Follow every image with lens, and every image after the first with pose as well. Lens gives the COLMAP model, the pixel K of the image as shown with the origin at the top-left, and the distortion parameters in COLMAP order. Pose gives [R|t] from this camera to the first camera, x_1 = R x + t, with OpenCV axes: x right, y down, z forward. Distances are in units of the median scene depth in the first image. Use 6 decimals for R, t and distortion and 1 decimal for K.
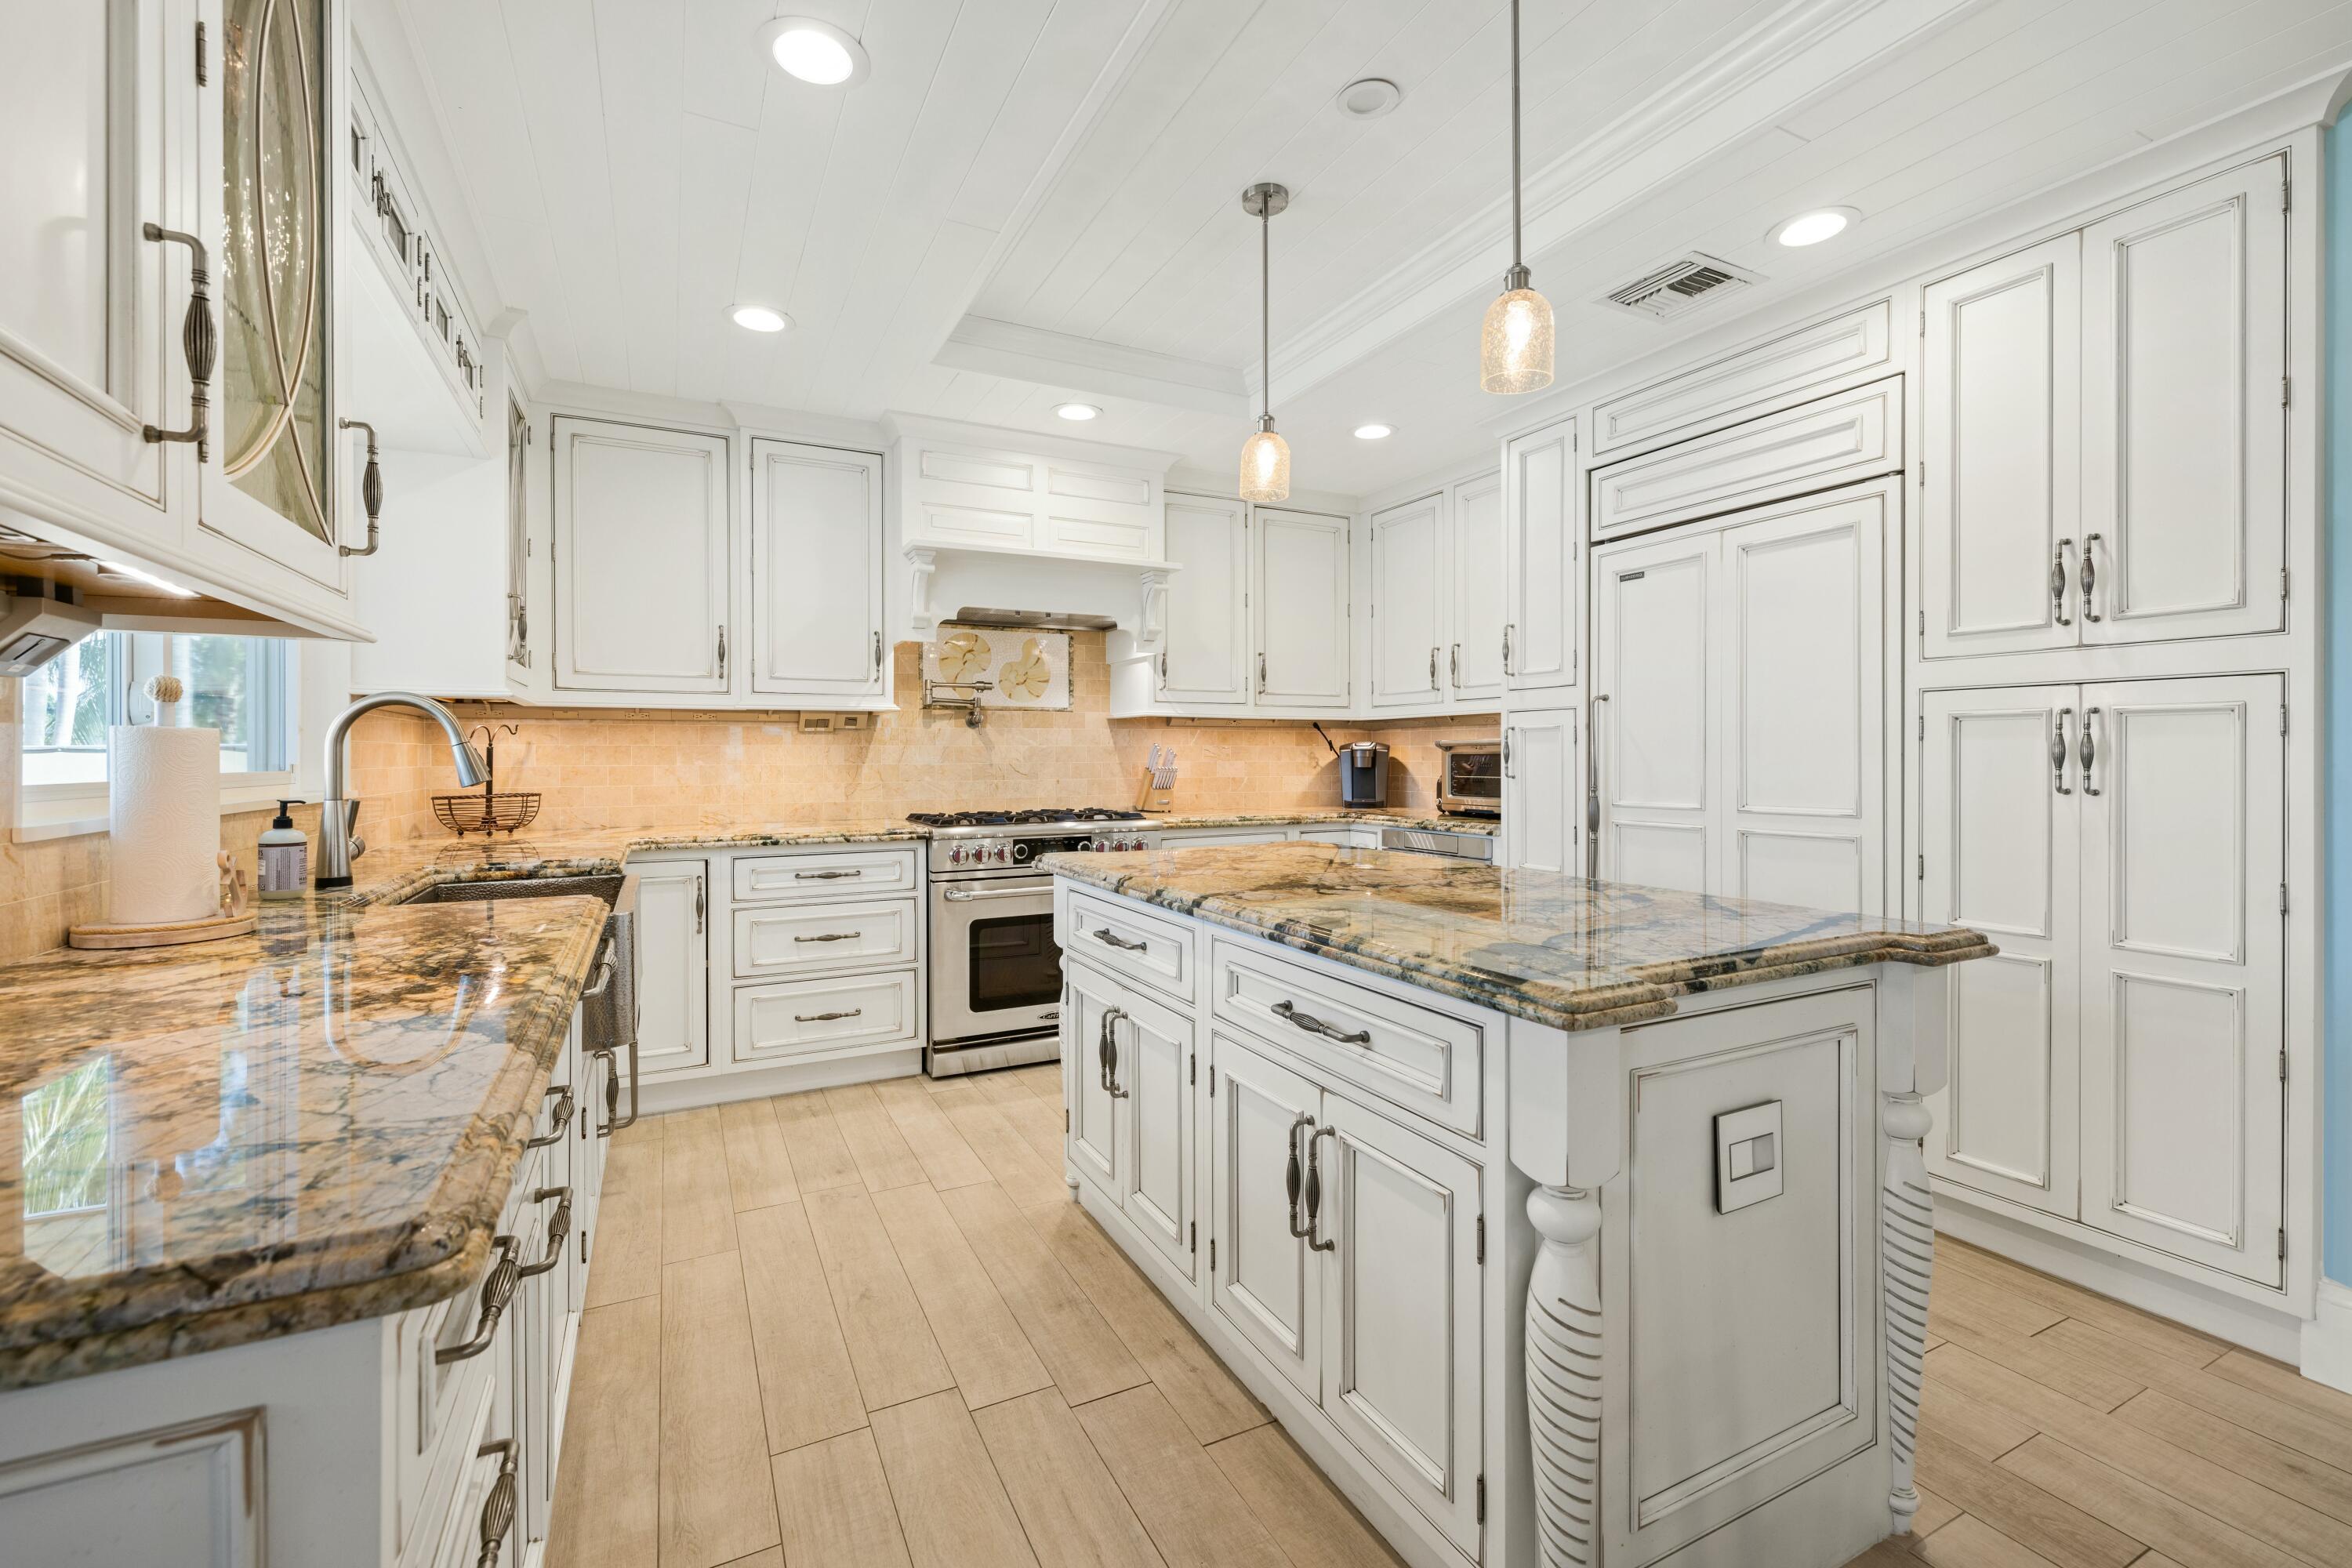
lens RADIAL K [[1022.8, 0, 1178.9], [0, 1022.8, 767.0], [0, 0, 1]] dist [0.002375, 0.000024]
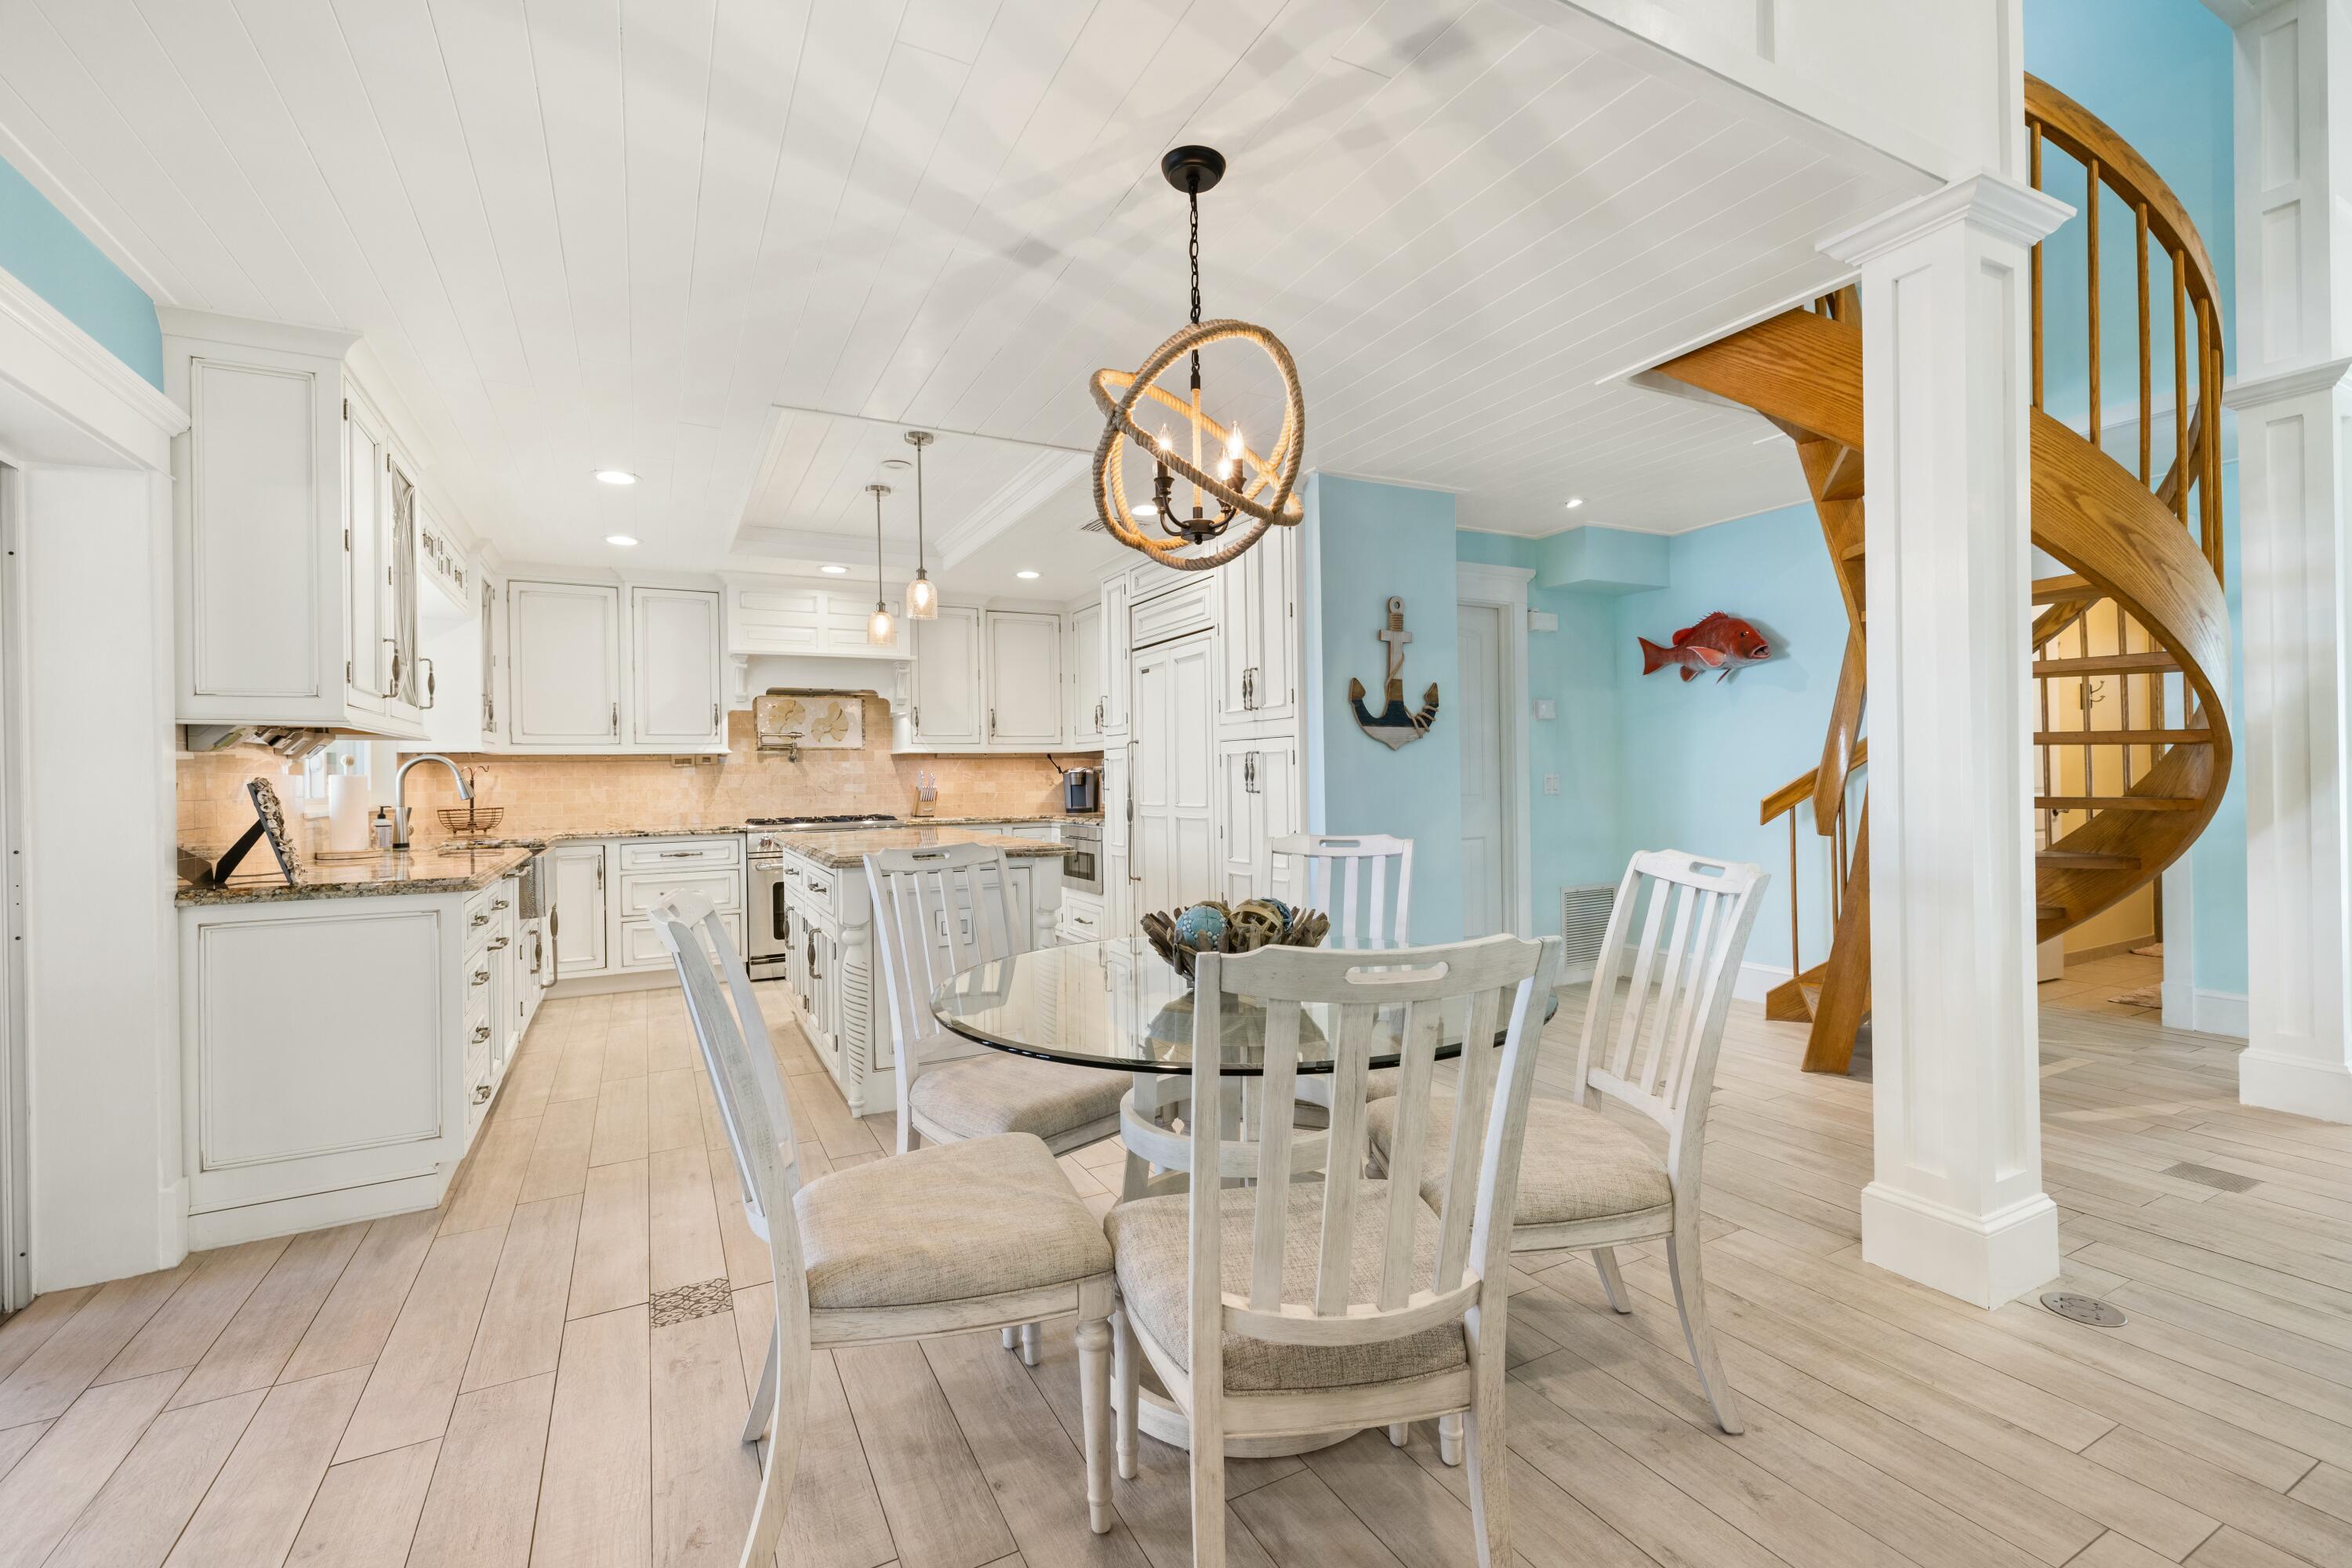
lens RADIAL K [[1022.8, 0, 1179.3], [0, 1022.8, 779.9], [0, 0, 1]] dist [0.002375, 0.000024]
pose [[0.999707, -0.014364, 0.019480, 0.400880], [0.014508, 0.999868, -0.007298, 0.008263], [-0.019372, 0.007579, 0.999784, -0.619575]]
